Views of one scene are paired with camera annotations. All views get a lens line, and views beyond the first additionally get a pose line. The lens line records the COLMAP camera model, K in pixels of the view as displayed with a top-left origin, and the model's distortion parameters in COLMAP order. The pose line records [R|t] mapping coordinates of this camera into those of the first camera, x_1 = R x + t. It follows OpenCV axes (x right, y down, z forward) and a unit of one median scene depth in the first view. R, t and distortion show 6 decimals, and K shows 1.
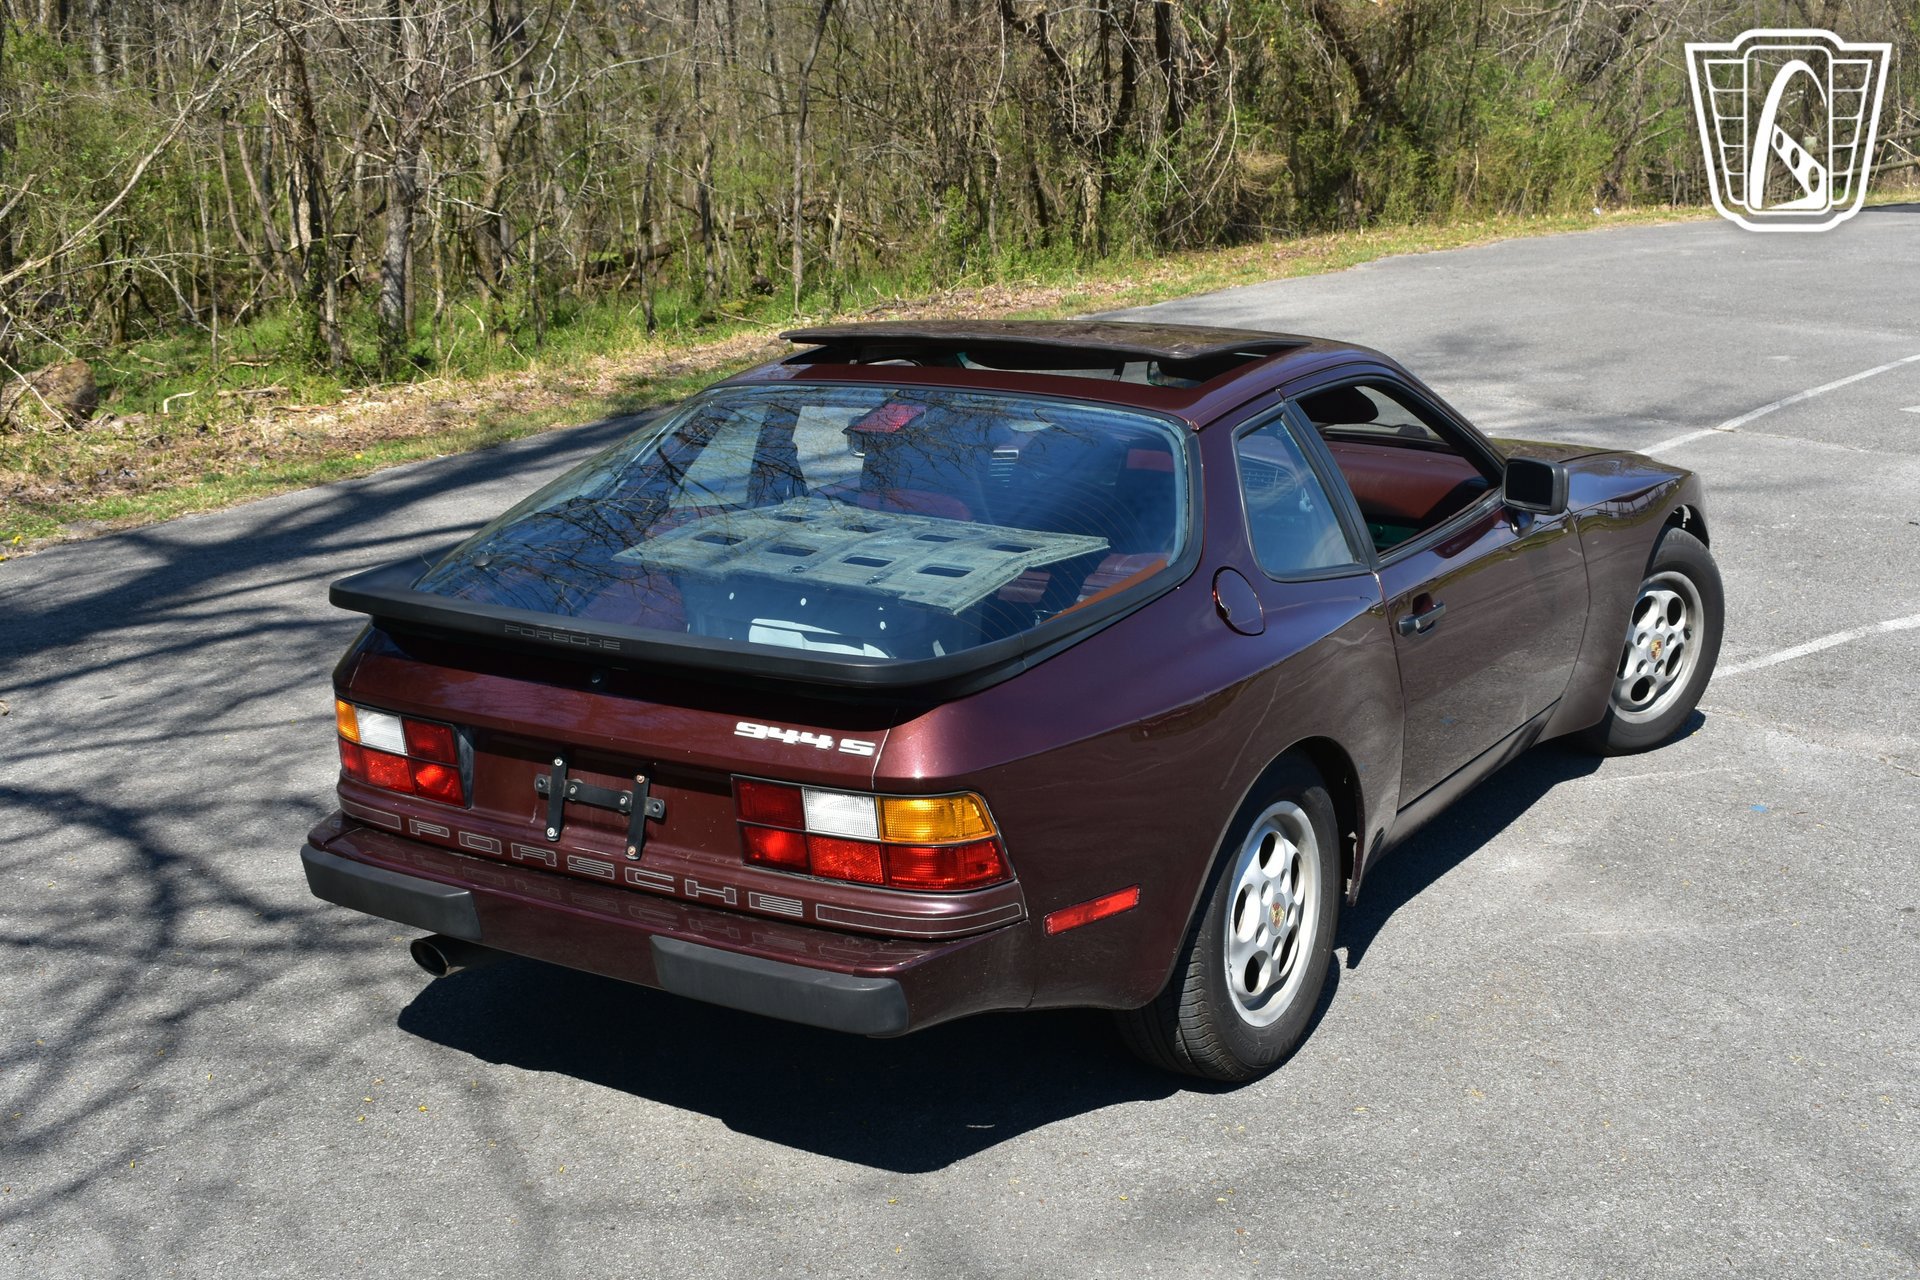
lens RADIAL K [[2448.5, 0, 955.7], [0, 2448.5, 642.6], [0, 0, 1]] dist [-0.026610, 0.000000]
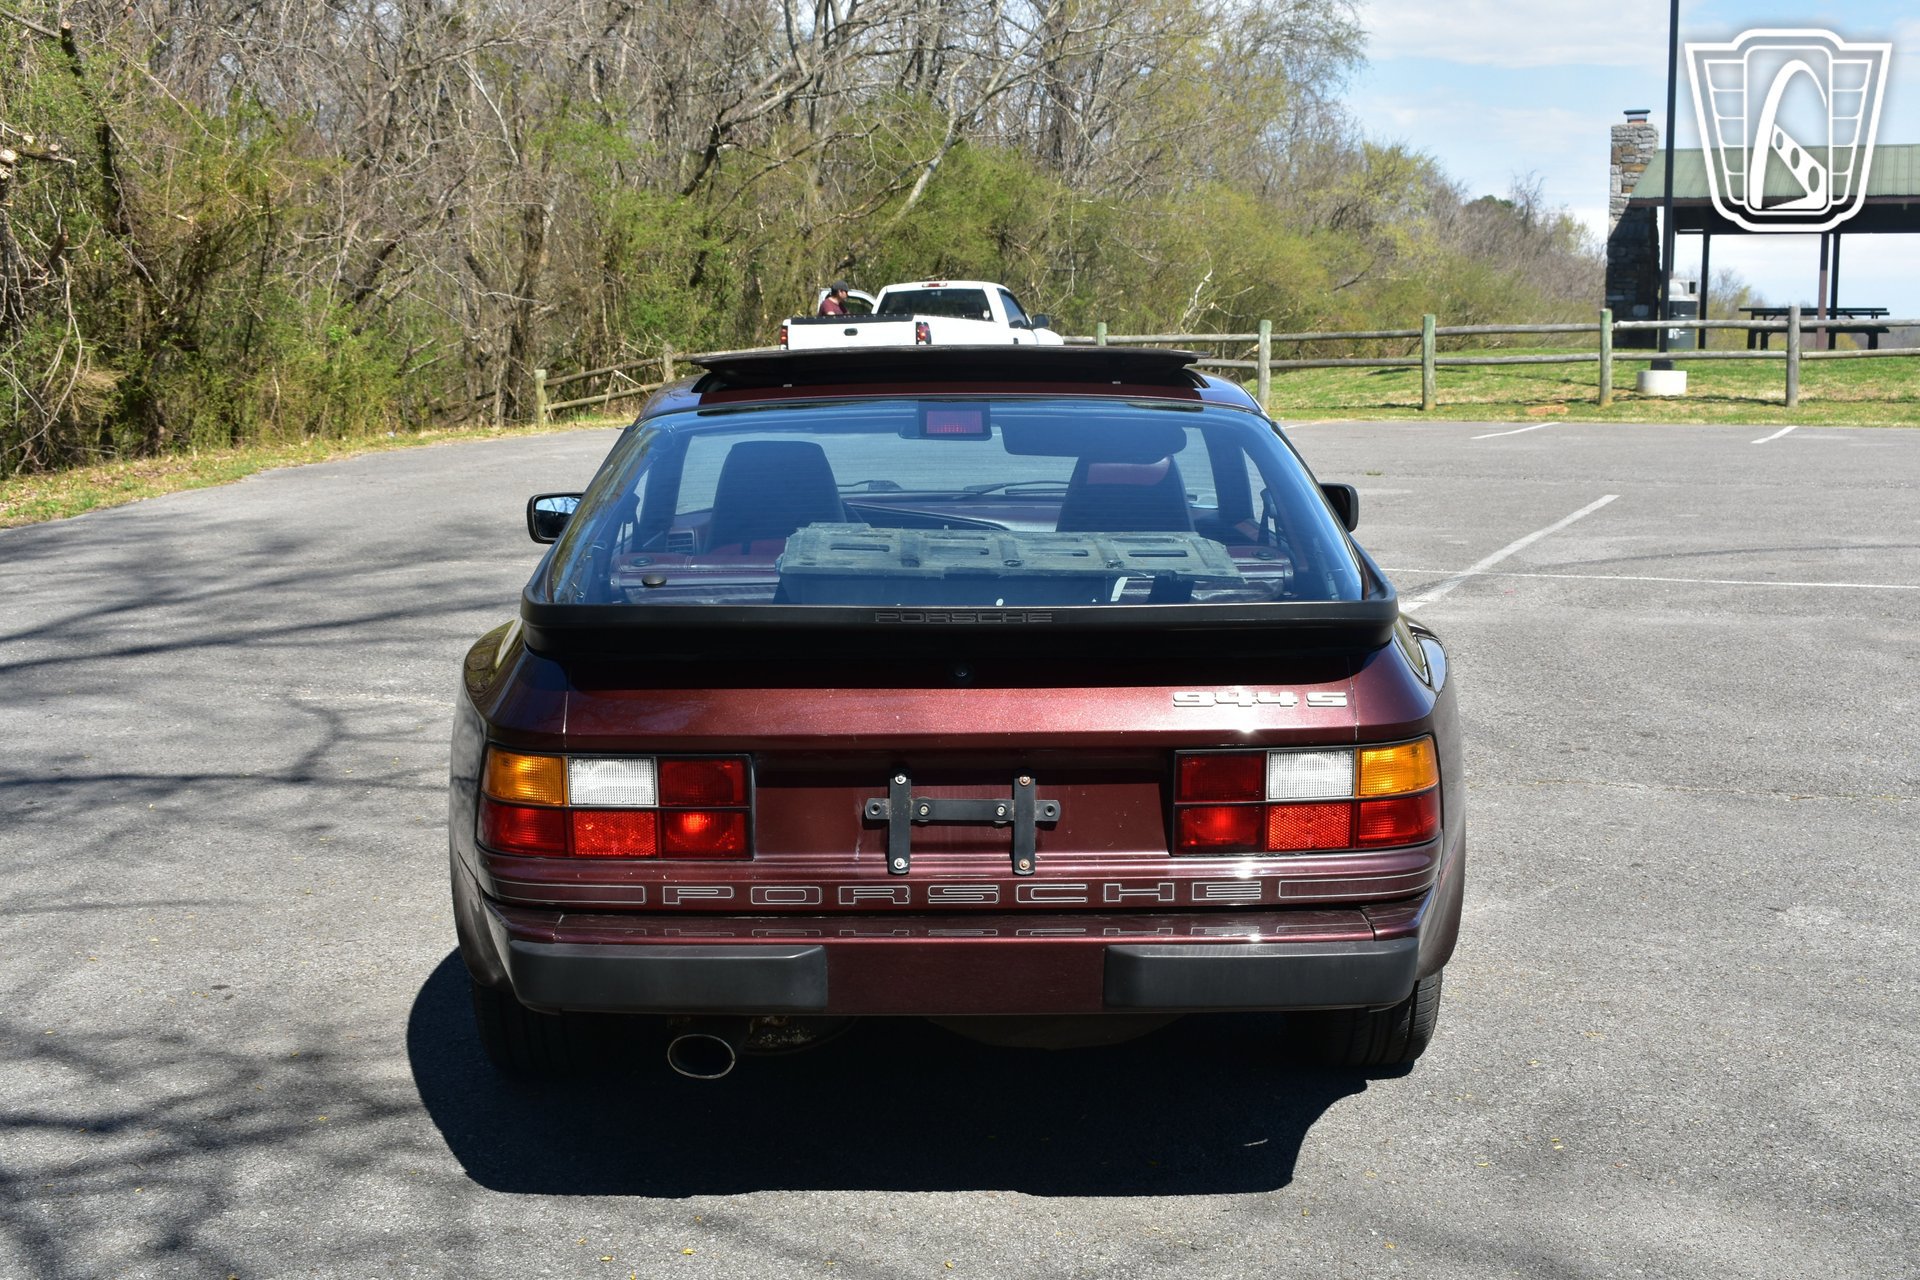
lens RADIAL K [[2448.5, 0, 958.9], [0, 2448.5, 640.3], [0, 0, 1]] dist [-0.026610, 0.000000]
pose [[0.834586, -0.061005, 0.547490, -0.599097], [0.121331, 0.989800, -0.074666, 0.065908], [-0.537351, 0.128742, 0.833474, 0.269320]]
